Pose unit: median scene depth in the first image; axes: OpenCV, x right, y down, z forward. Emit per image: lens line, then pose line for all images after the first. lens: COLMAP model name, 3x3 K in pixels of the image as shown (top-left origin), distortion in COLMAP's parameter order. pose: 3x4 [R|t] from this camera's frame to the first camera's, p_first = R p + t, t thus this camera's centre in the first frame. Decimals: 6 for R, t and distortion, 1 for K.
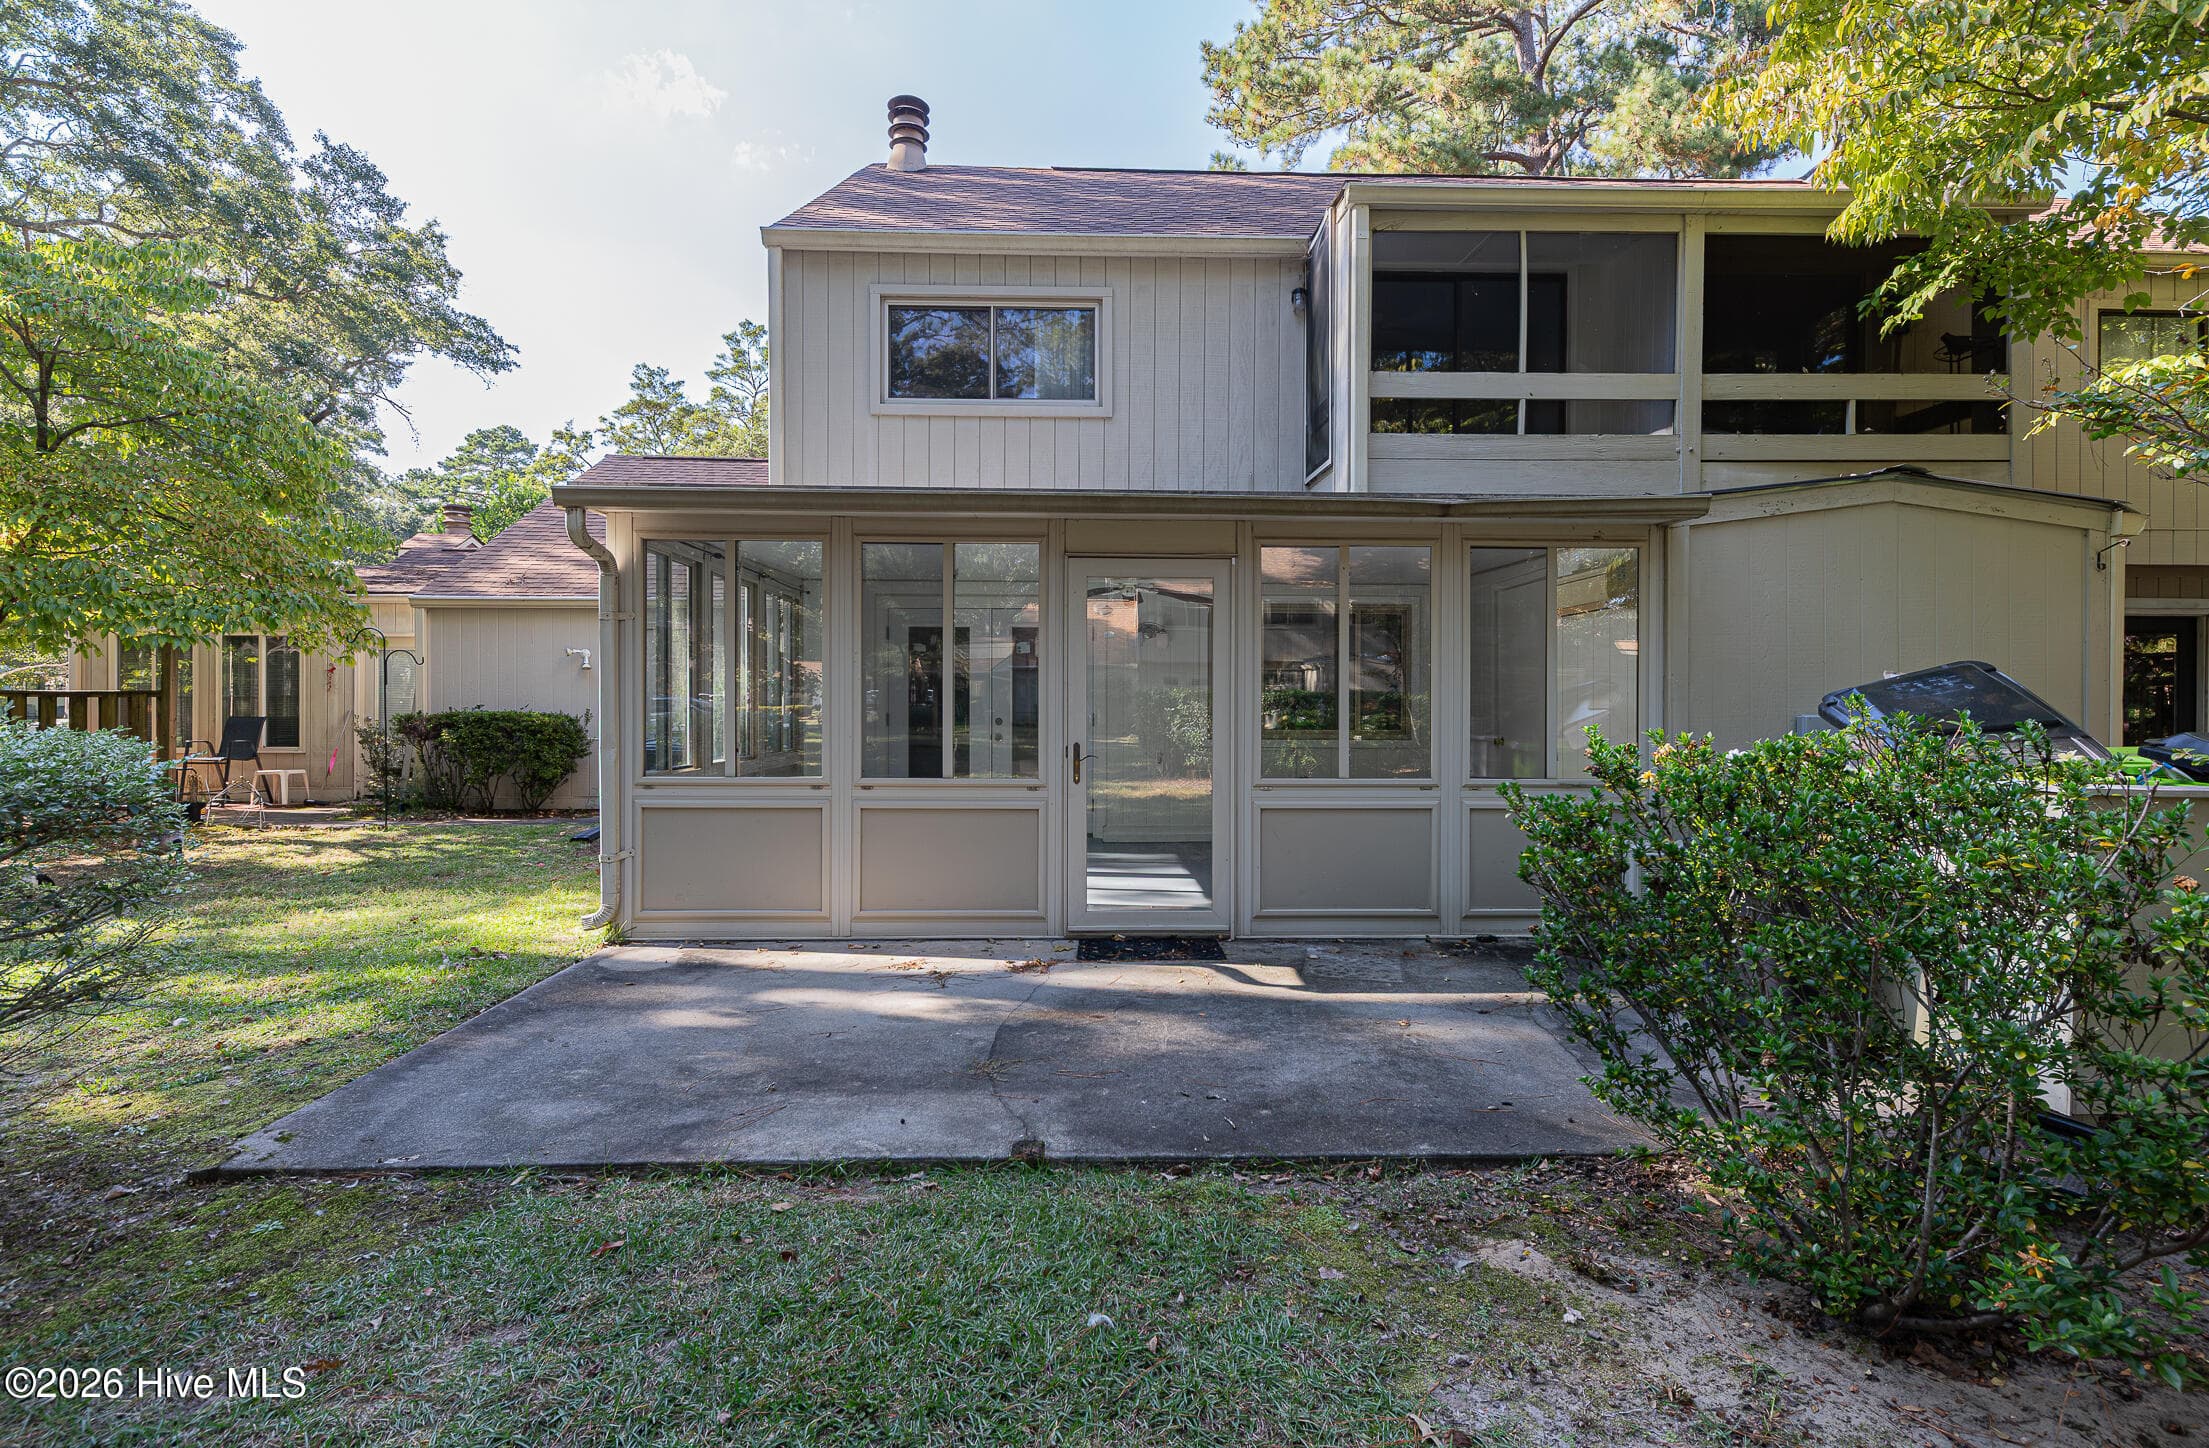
lens RADIAL K [[1065.3, 0, 1110.4], [0, 1065.3, 729.3], [0, 0, 1]] dist [-0.001190, 0.000034]
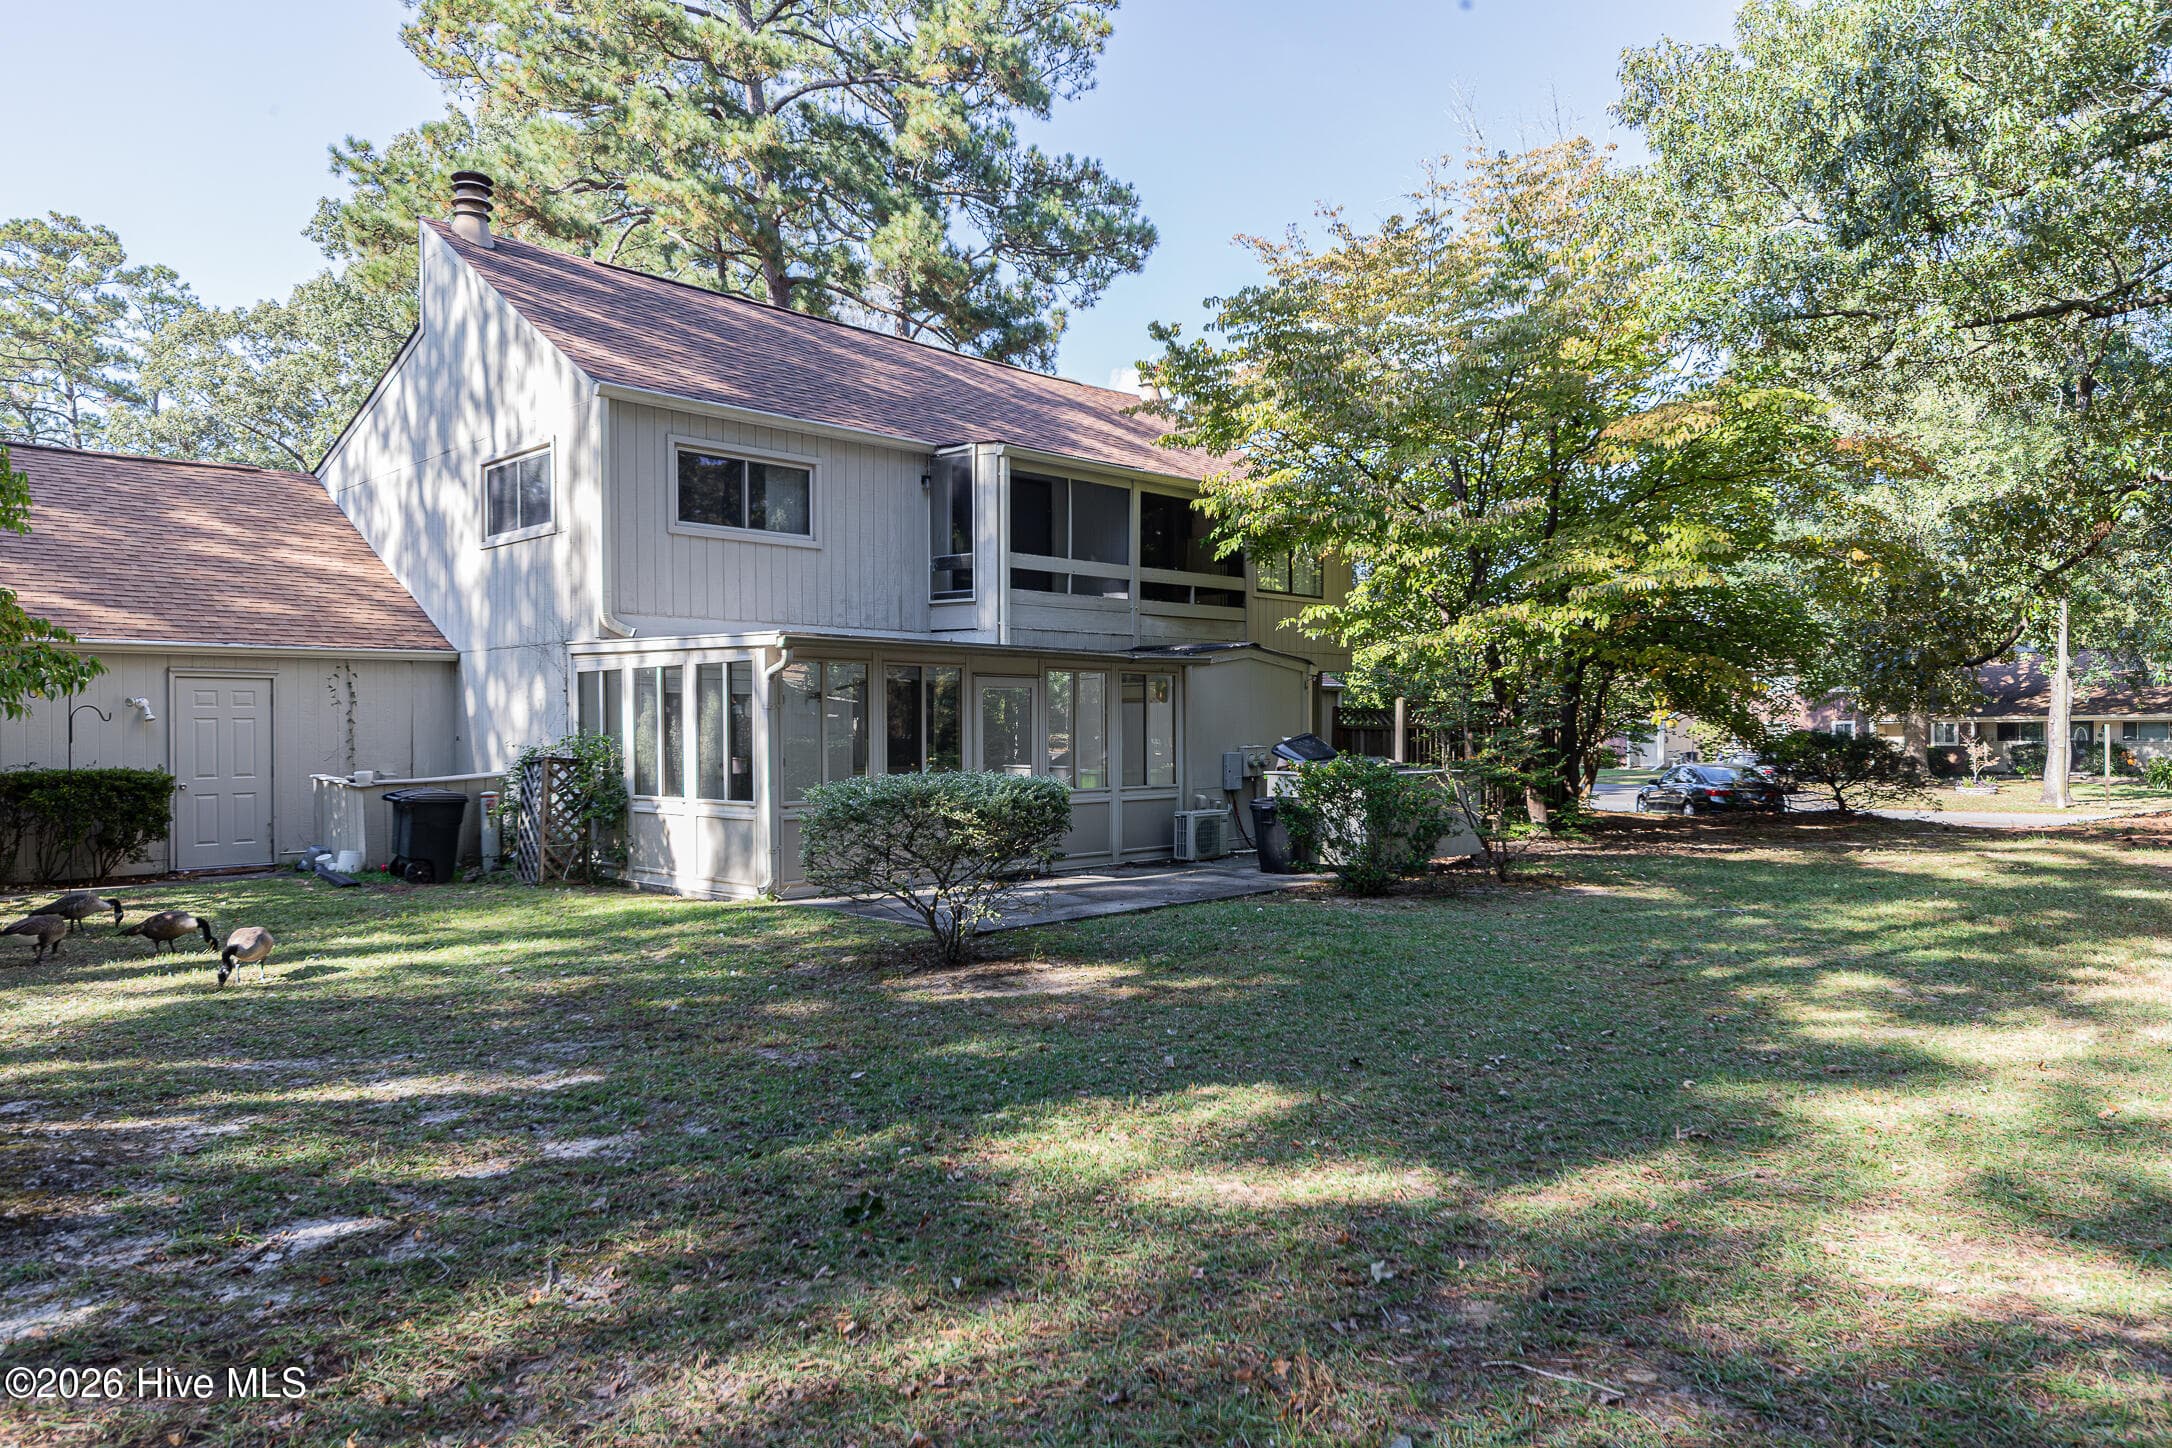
lens RADIAL K [[1394.5, 0, 1079.4], [0, 1394.5, 728.4], [0, 0, 1]] dist [-0.035697, 0.000189]
pose [[0.706003, -0.009366, 0.708147, -1.049562], [0.023895, 0.999658, -0.010602, -0.026049], [-0.707806, 0.024406, 0.705985, -0.532504]]
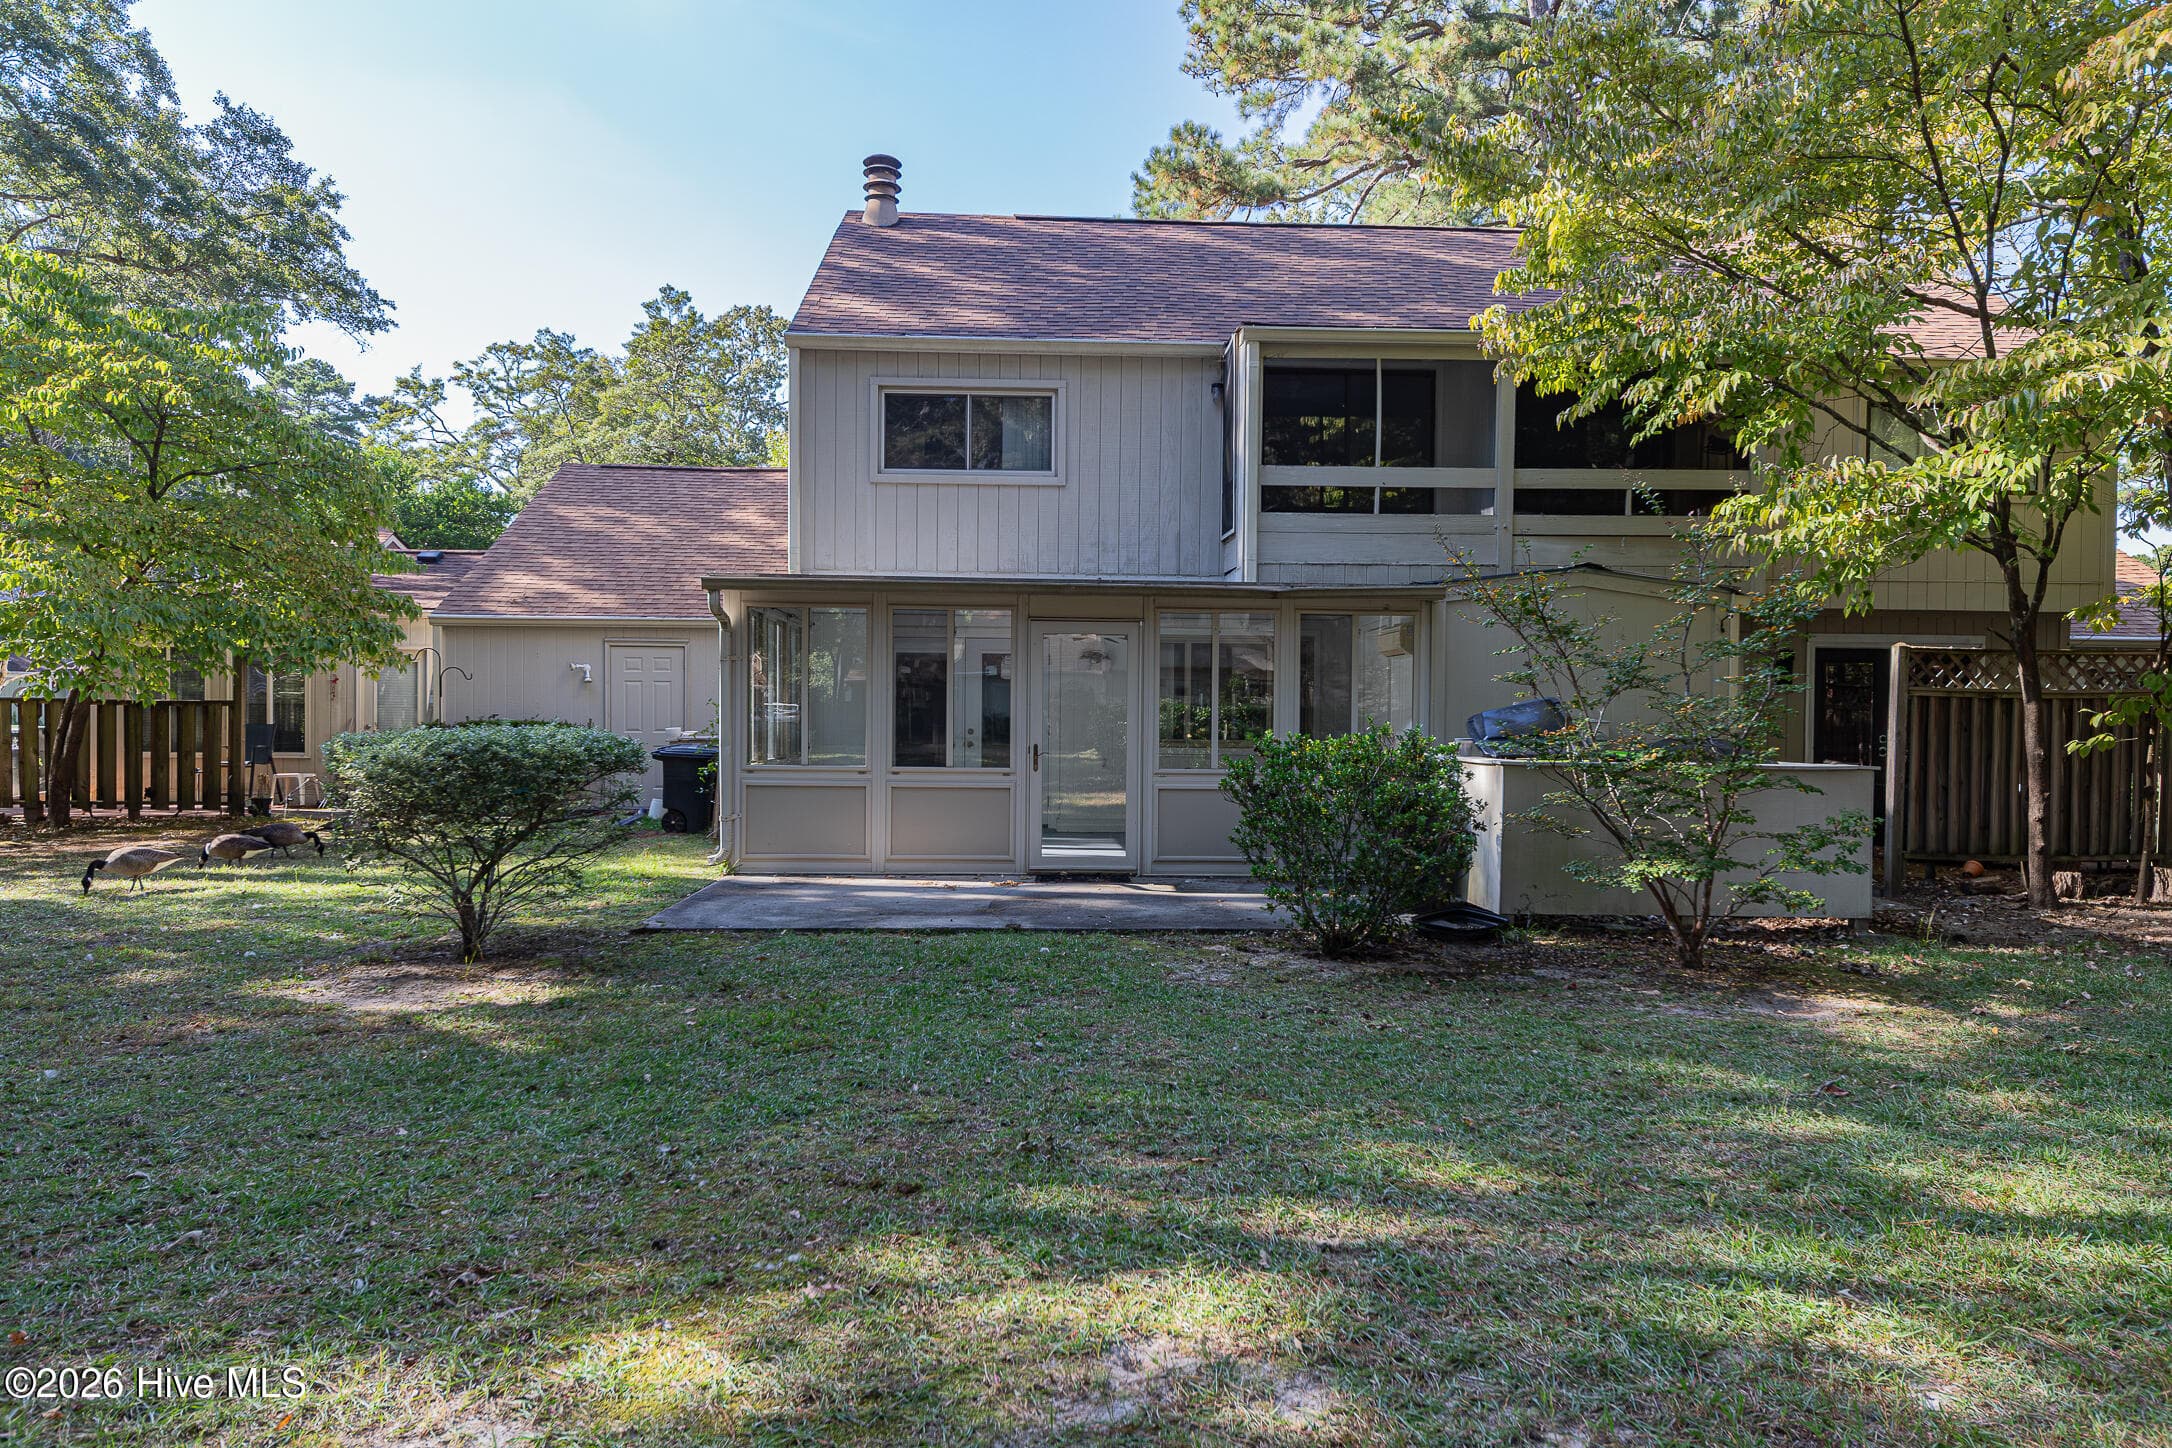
lens RADIAL K [[1394.5, 0, 1079.4], [0, 1394.5, 728.4], [0, 0, 1]] dist [-0.035697, 0.000189]
pose [[0.999979, 0.006164, 0.001967, 0.015979], [-0.006135, 0.999875, -0.014599, 0.011485], [-0.002057, 0.014587, 0.999891, -0.592522]]
